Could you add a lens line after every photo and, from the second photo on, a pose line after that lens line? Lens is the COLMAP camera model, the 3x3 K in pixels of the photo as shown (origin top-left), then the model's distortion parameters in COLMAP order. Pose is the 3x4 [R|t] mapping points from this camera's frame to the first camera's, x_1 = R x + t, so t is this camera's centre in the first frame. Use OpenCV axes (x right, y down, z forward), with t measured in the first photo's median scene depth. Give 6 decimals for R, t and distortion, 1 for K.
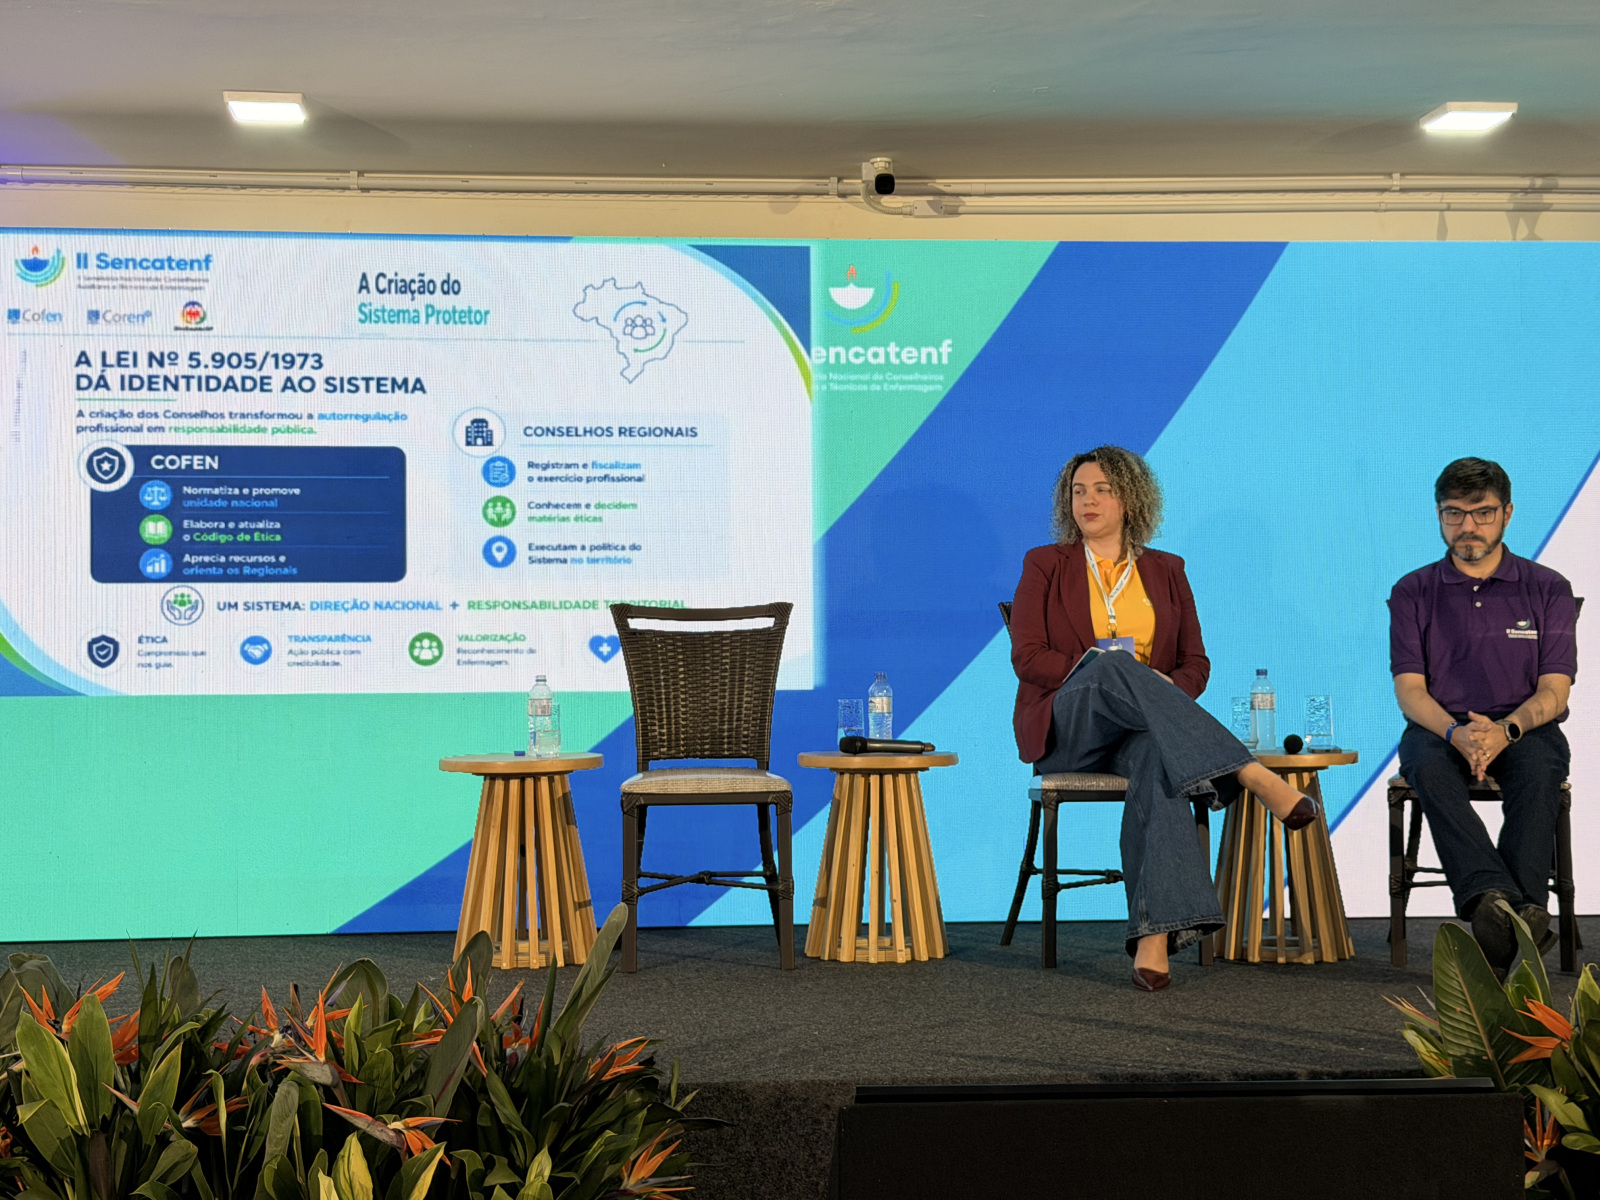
lens RADIAL K [[2274.8, 0, 774.3], [0, 2274.8, 606.0], [0, 0, 1]] dist [0.078169, 0.000000]
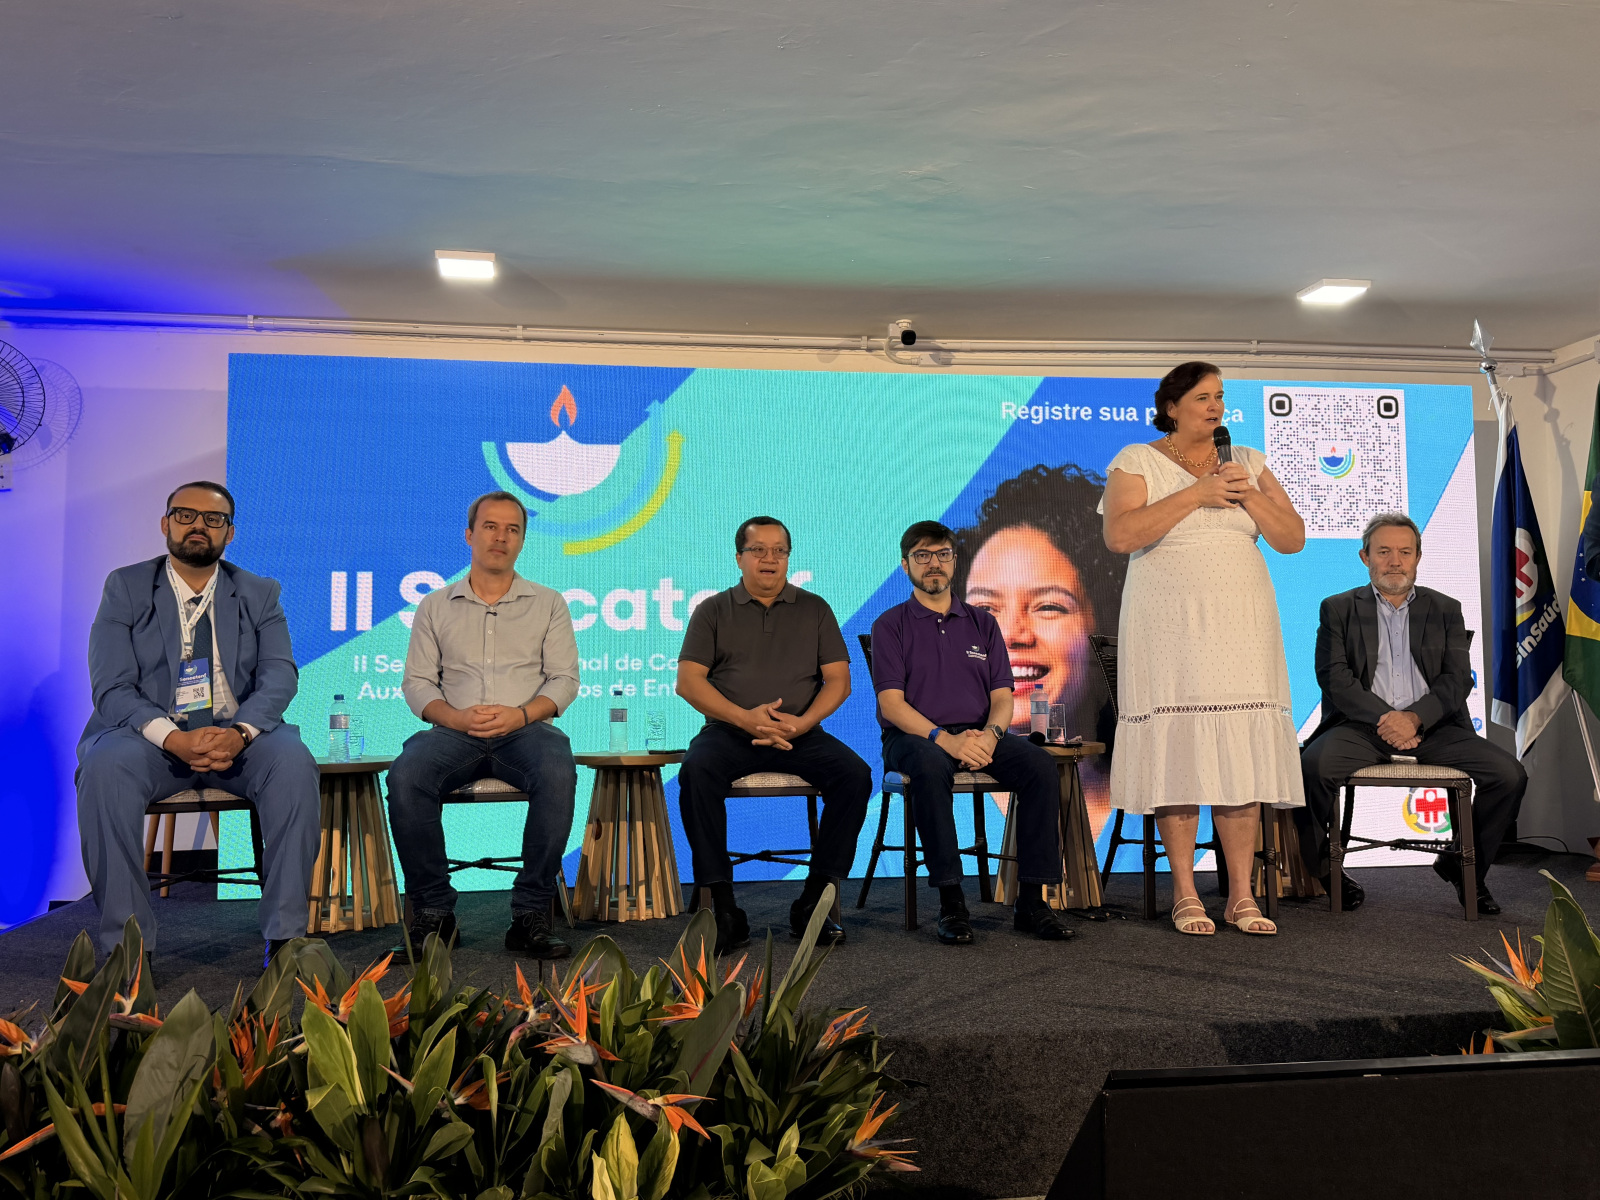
lens RADIAL K [[1391.9, 0, 794.3], [0, 1391.9, 596.8], [0, 0, 1]] dist [0.067057, -0.114663]
pose [[0.998284, 0.002878, 0.058493, -0.084971], [-0.000369, 0.999081, -0.042870, 0.010581], [-0.058563, 0.042775, 0.997367, 0.199864]]
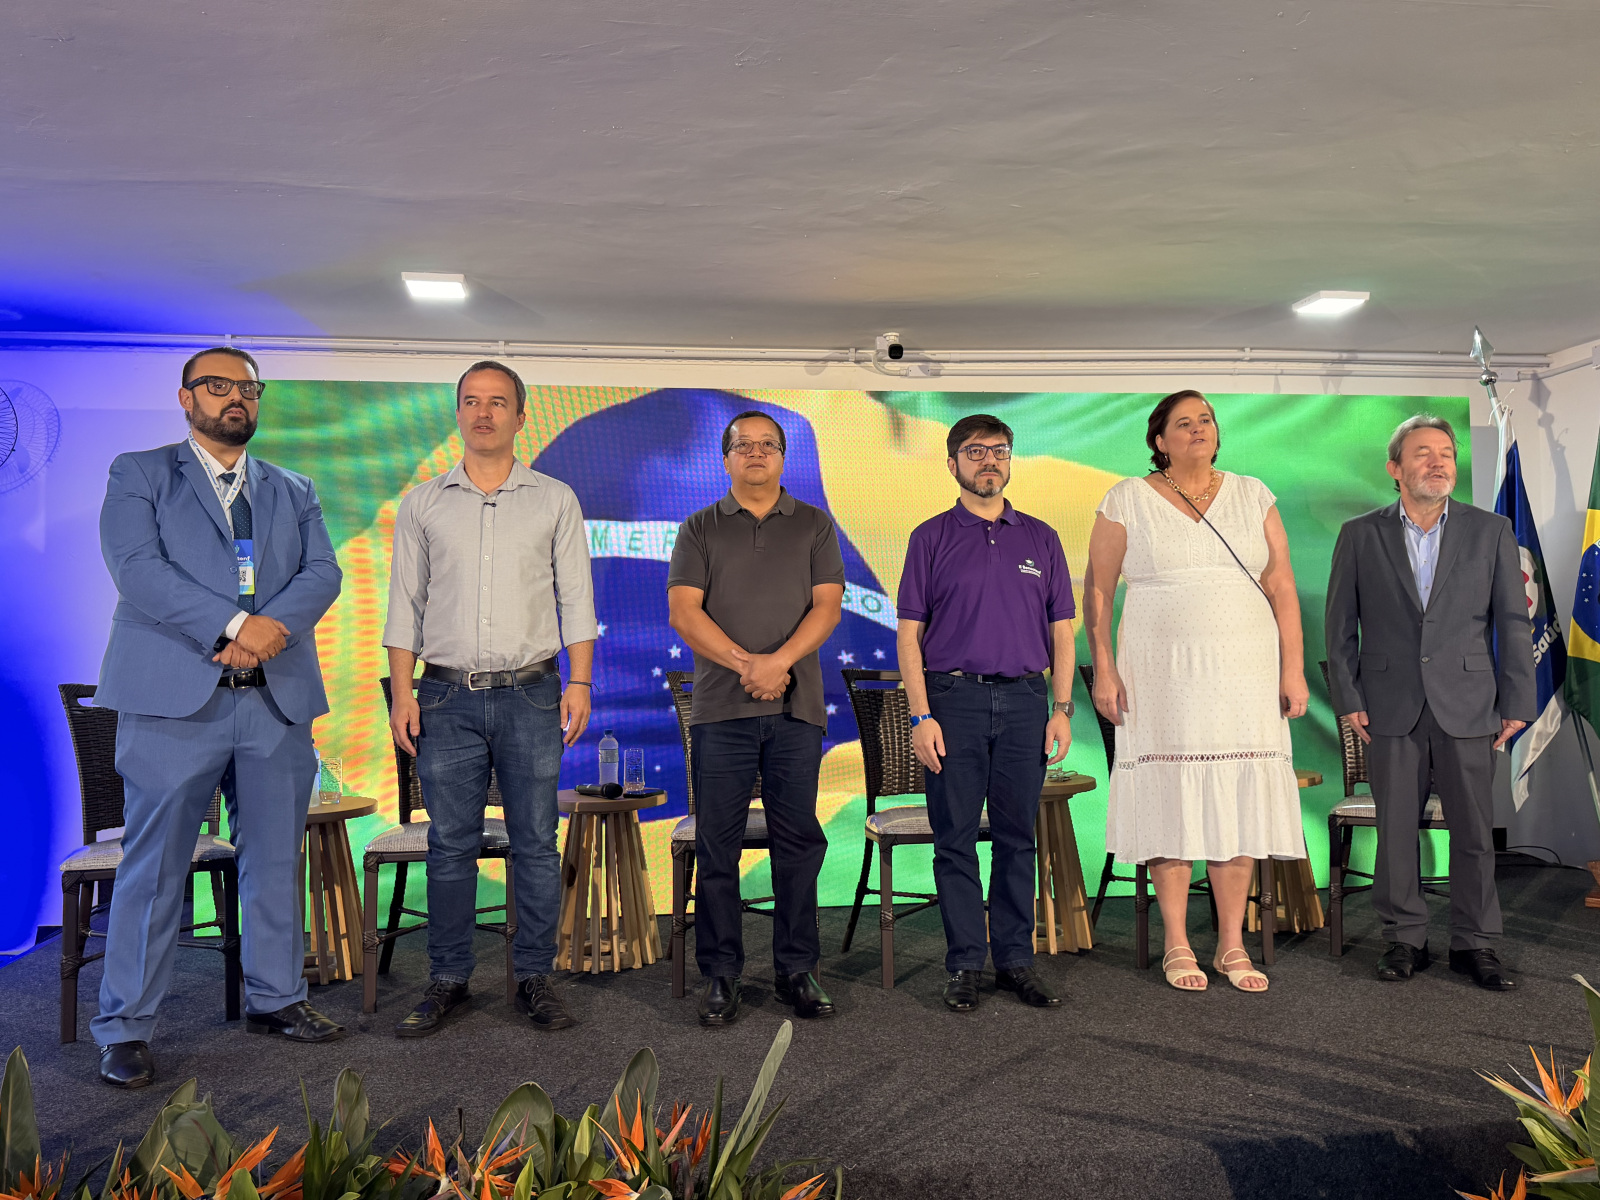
lens RADIAL K [[1293.0, 0, 797.9], [0, 1293.0, 601.2], [0, 0, 1]] dist [0.040279, -0.058979]
pose [[0.998686, -0.005365, 0.050967, -0.060813], [0.005887, 0.999932, -0.010103, -0.034499], [-0.050910, 0.010390, 0.998649, 0.282031]]
